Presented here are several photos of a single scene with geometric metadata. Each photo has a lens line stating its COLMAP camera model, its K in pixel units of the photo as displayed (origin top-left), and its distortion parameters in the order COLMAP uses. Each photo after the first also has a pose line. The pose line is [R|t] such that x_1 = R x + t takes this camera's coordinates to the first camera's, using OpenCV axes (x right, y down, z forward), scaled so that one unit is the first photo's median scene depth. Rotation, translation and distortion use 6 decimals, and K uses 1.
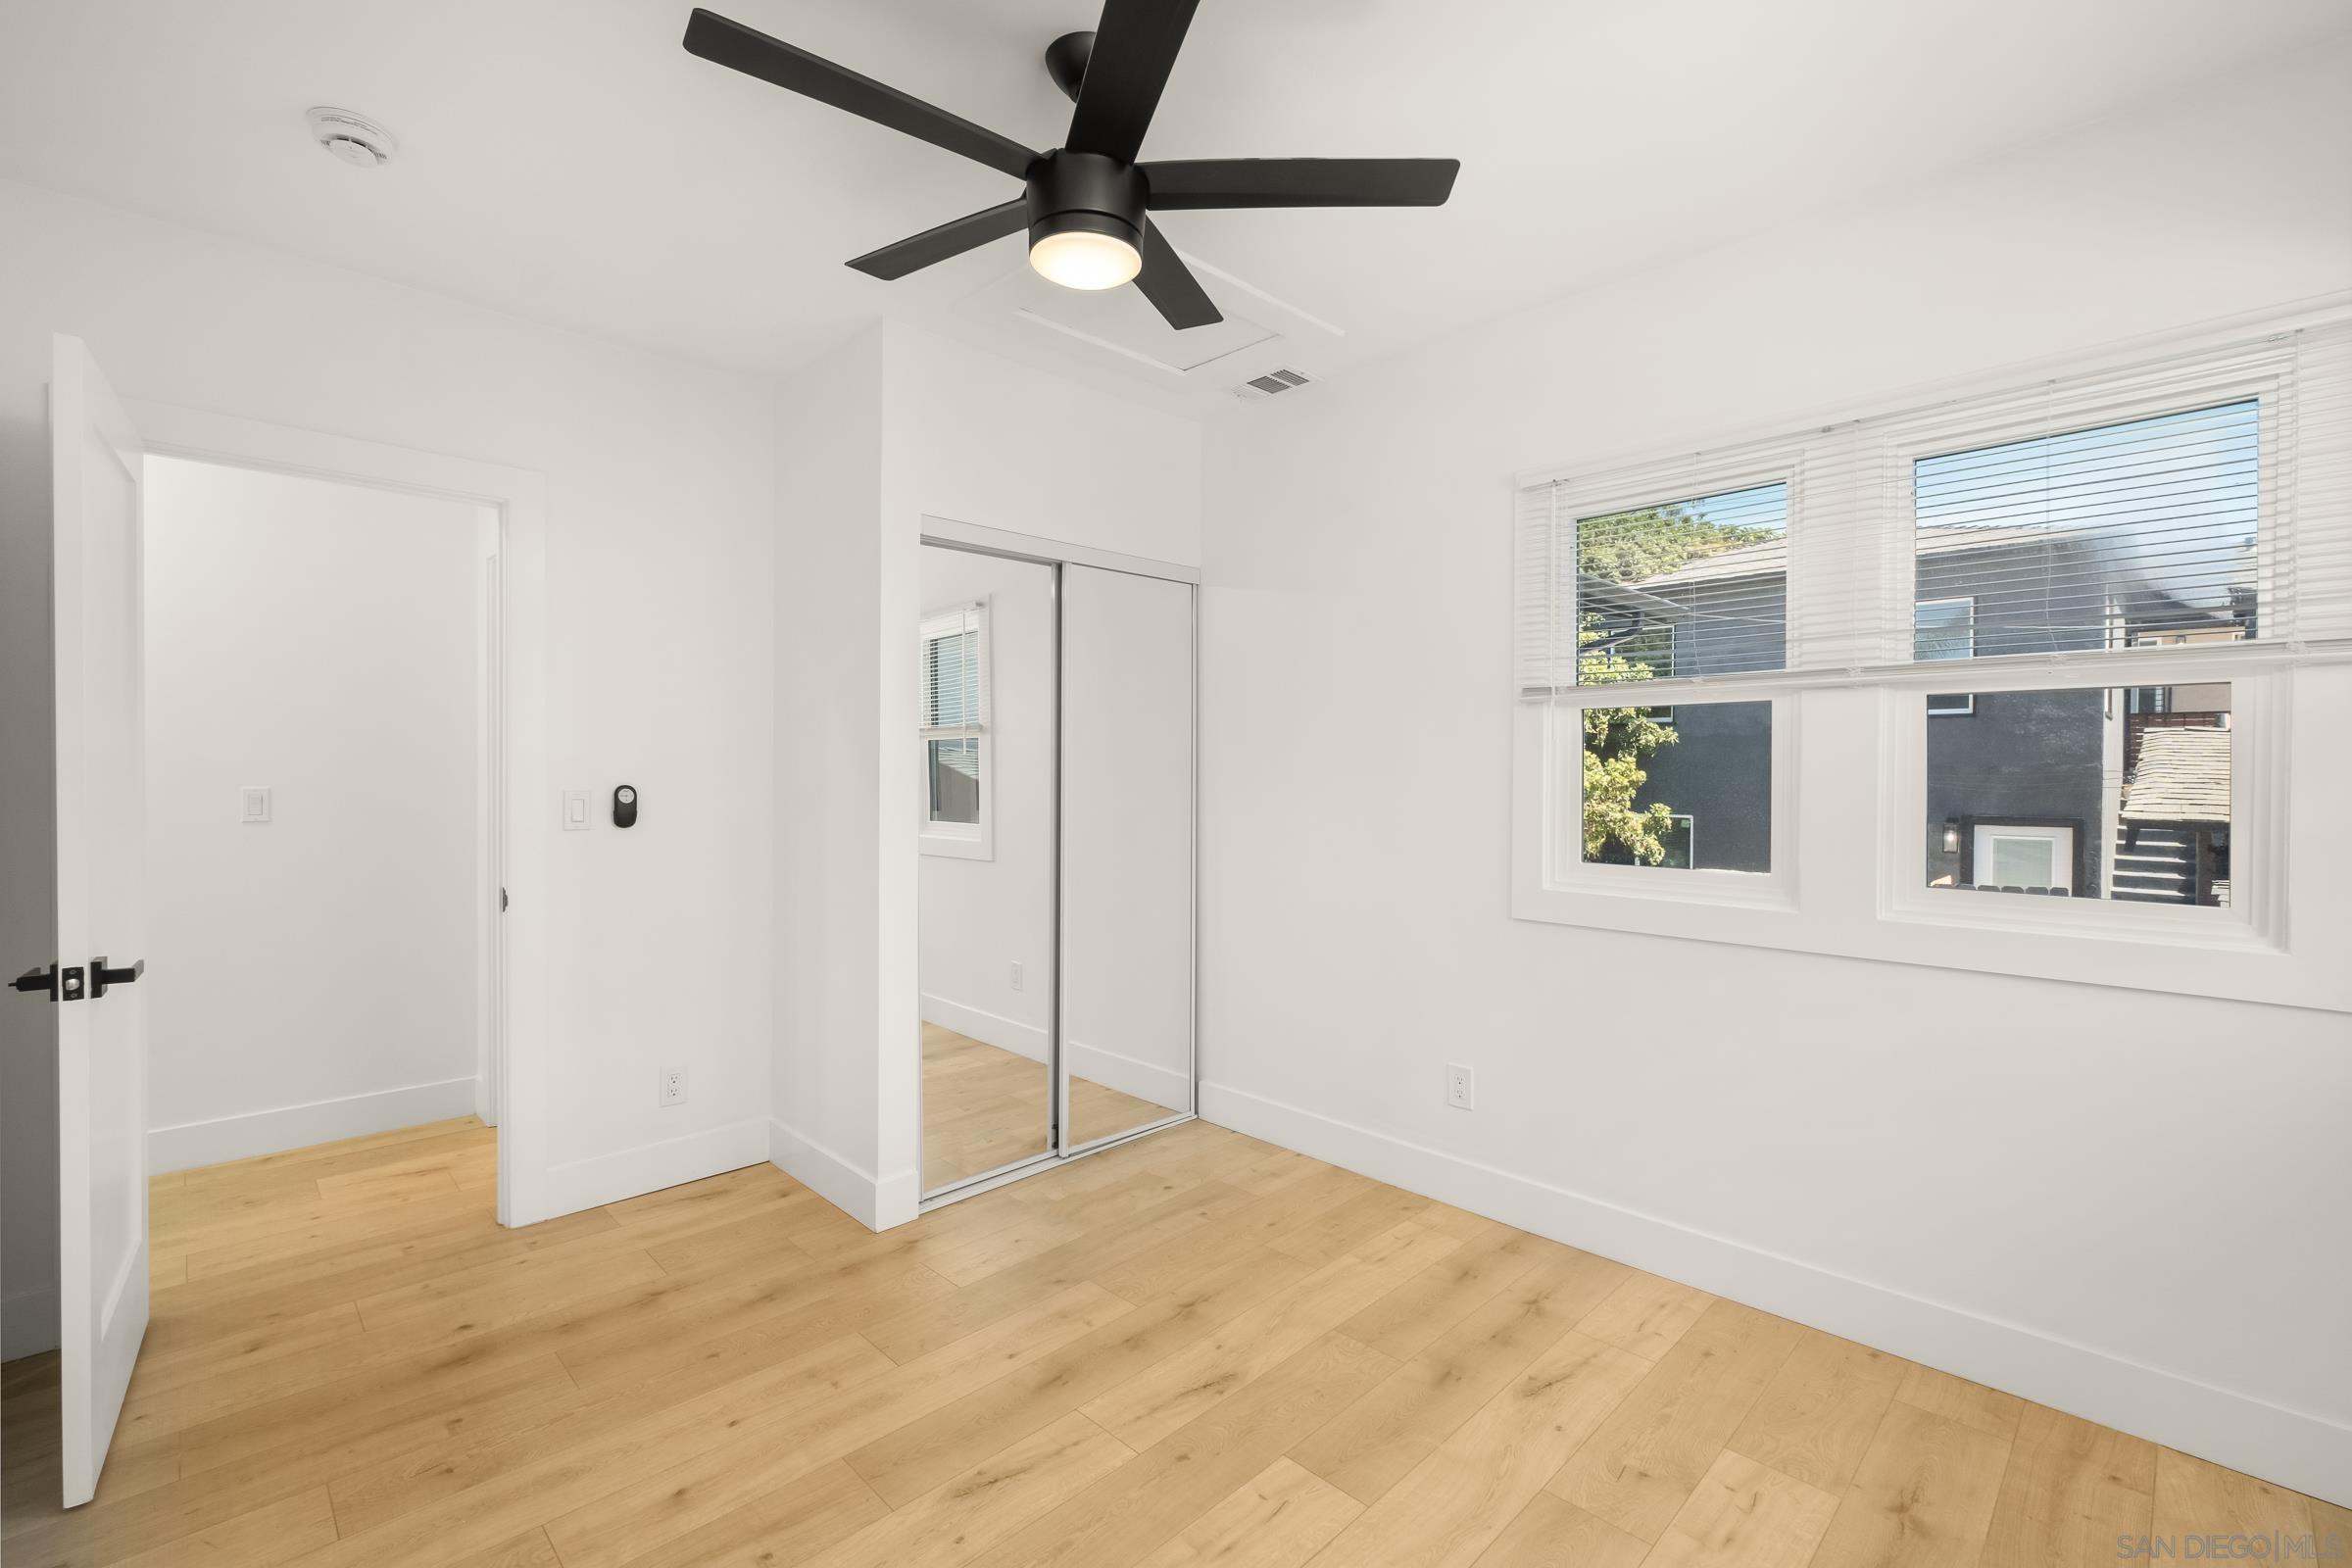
lens RADIAL K [[1023.2, 0, 1186.9], [0, 1023.2, 784.3], [0, 0, 1]] dist [-0.005411, 0.000095]
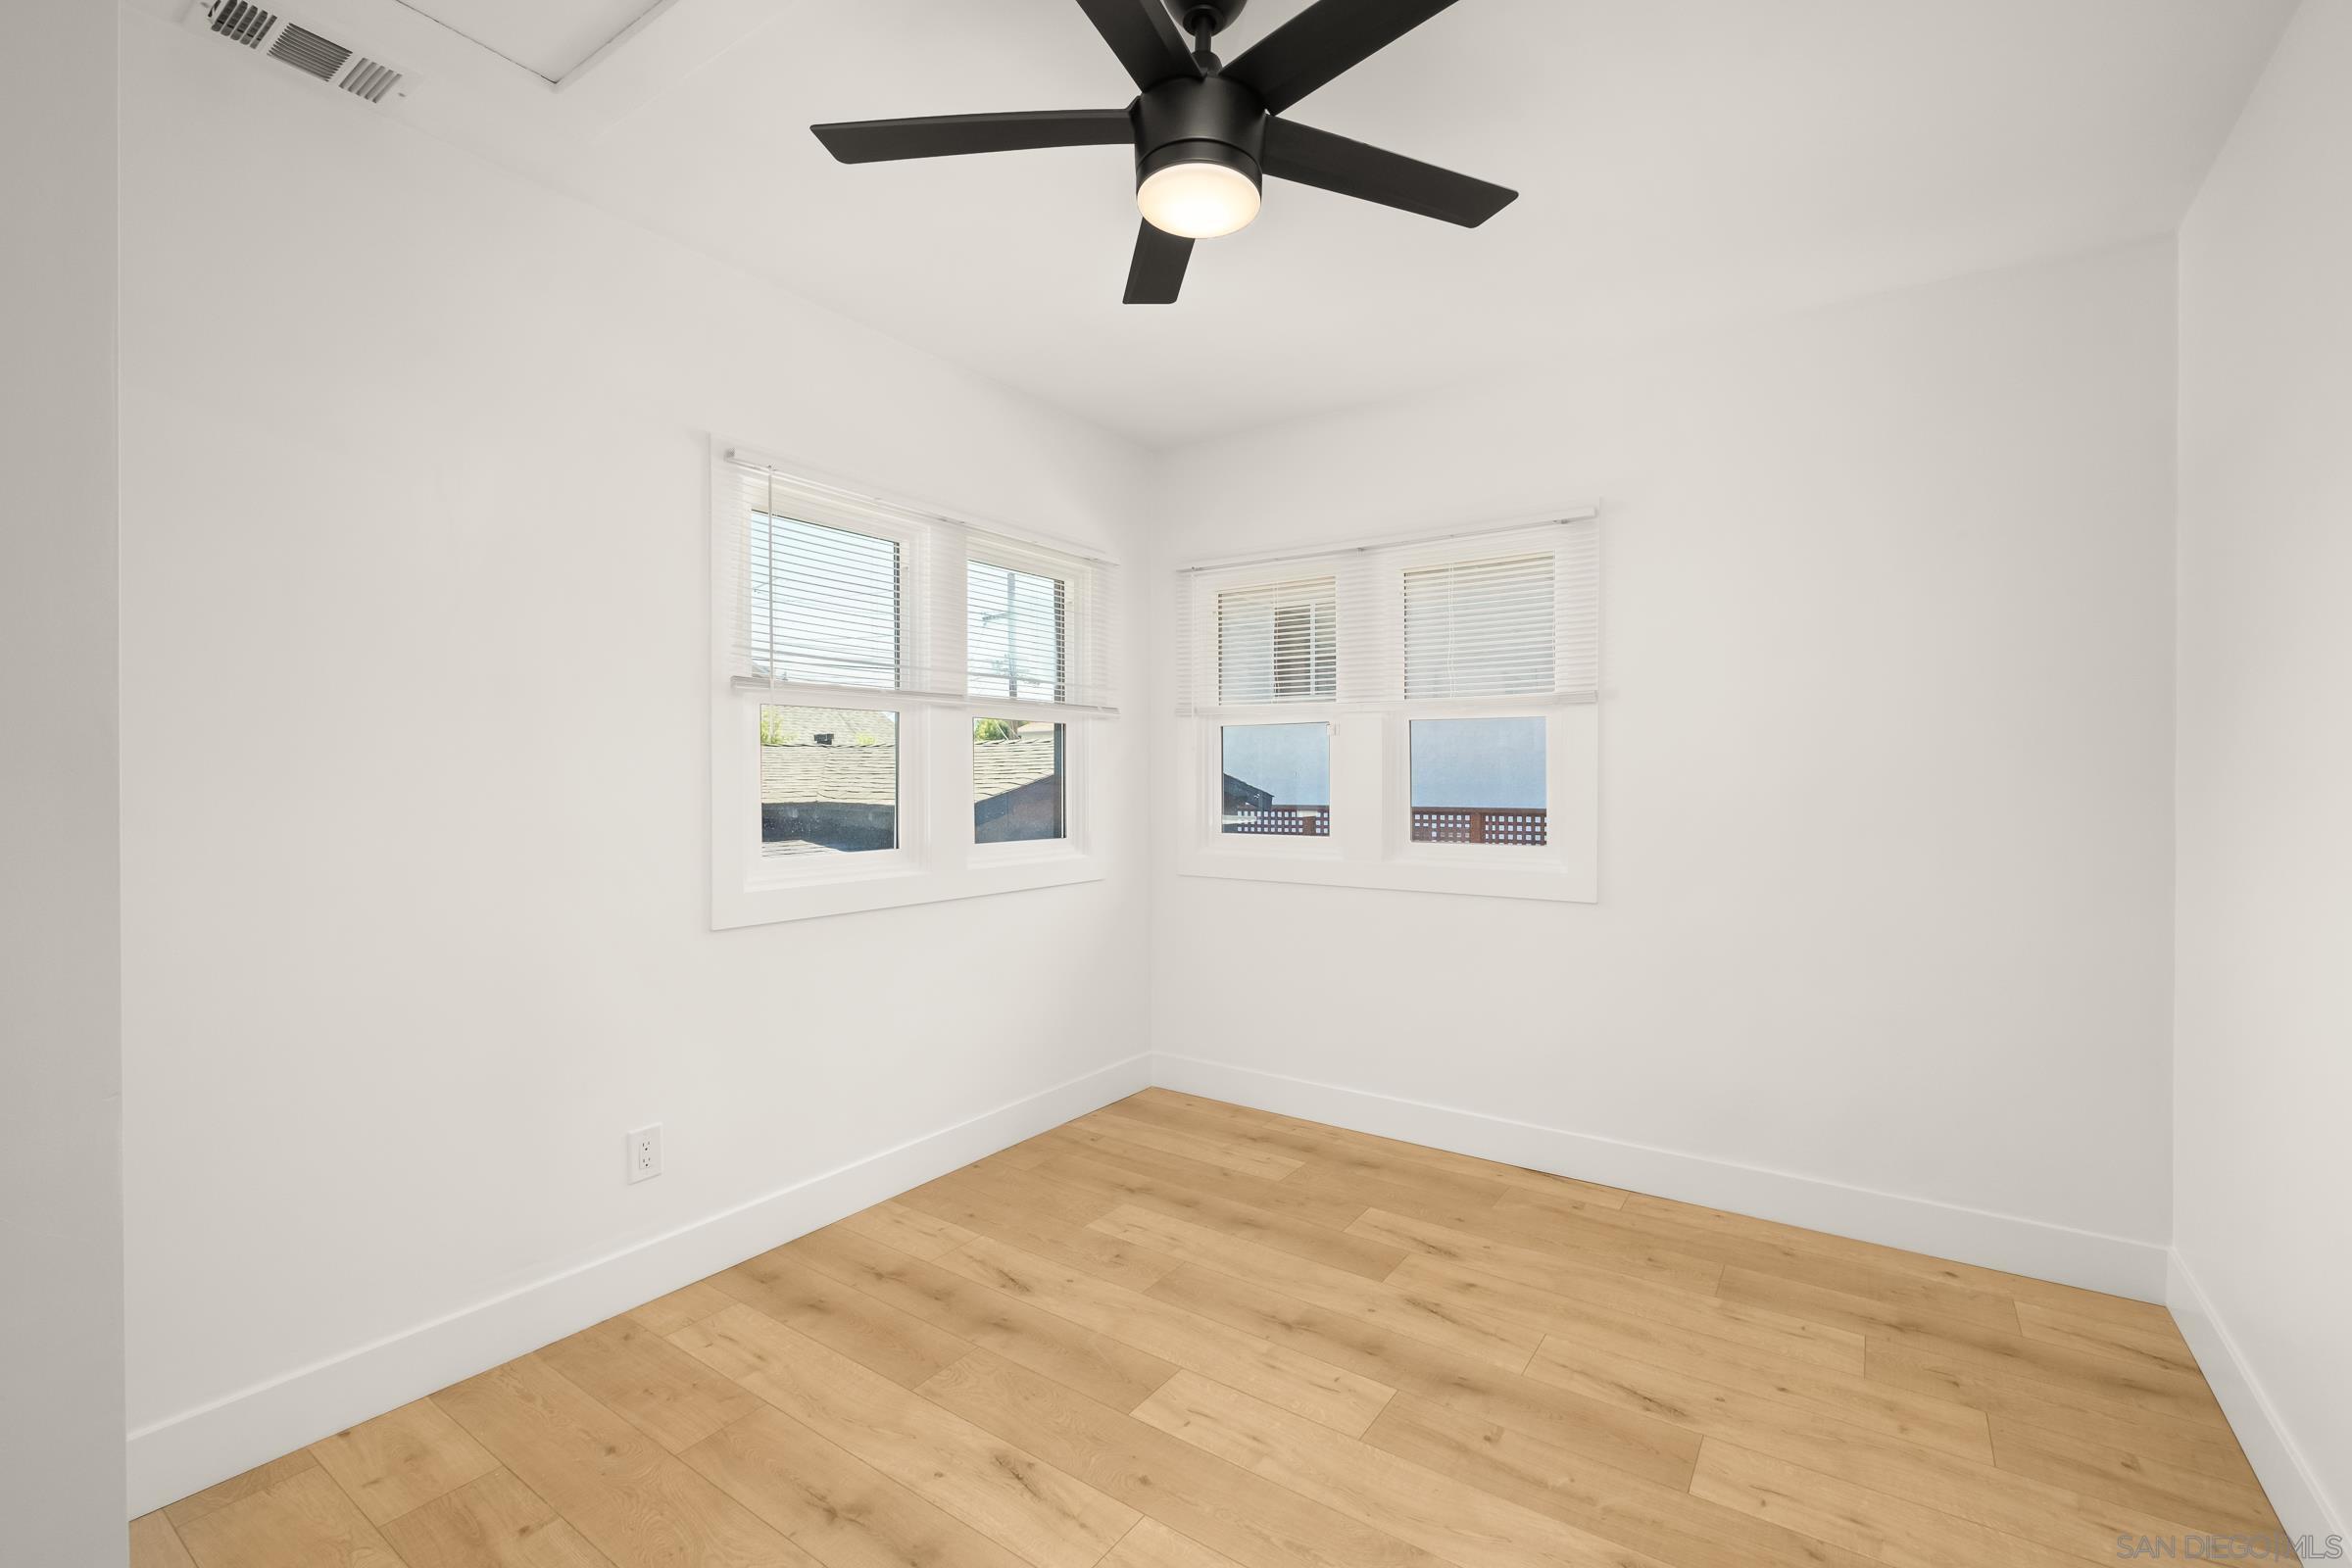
lens RADIAL K [[1023.2, 0, 1184.7], [0, 1023.2, 773.2], [0, 0, 1]] dist [-0.005411, 0.000095]
pose [[-0.192896, -0.005331, 0.981205, -0.791980], [0.007972, 0.999944, 0.007000, -0.011332], [-0.981187, 0.009173, -0.192842, 0.950958]]
